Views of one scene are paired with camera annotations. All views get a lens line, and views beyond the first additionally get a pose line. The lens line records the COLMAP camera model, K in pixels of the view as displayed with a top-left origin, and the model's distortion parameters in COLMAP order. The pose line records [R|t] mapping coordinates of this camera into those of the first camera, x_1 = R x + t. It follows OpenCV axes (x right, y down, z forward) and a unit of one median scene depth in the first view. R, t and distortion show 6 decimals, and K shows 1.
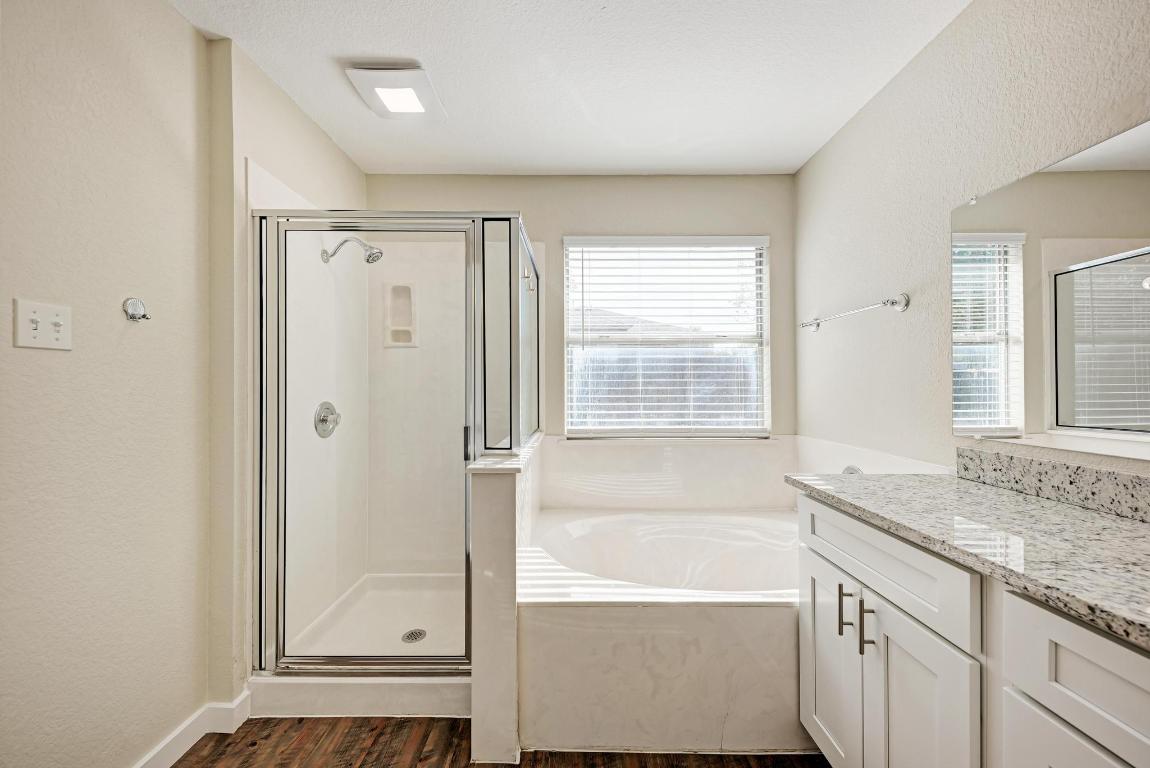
lens RADIAL K [[418.7, 0, 580.1], [0, 418.7, 378.0], [0, 0, 1]] dist [0.010317, -0.003493]
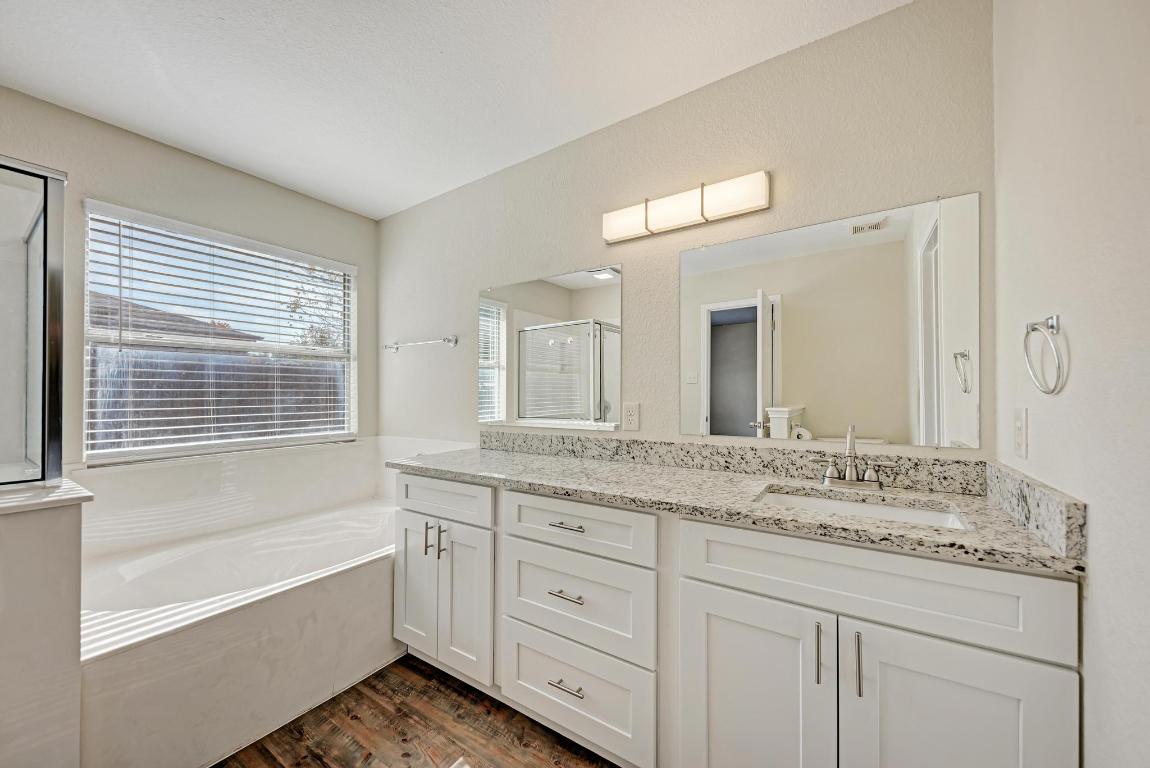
lens RADIAL K [[418.7, 0, 577.5], [0, 418.7, 388.7], [0, 0, 1]] dist [0.010317, -0.003493]
pose [[0.550576, 0.009570, 0.834730, -0.186763], [-0.010736, 0.999933, -0.004382, -0.002037], [-0.834716, -0.006550, 0.550641, -0.158266]]
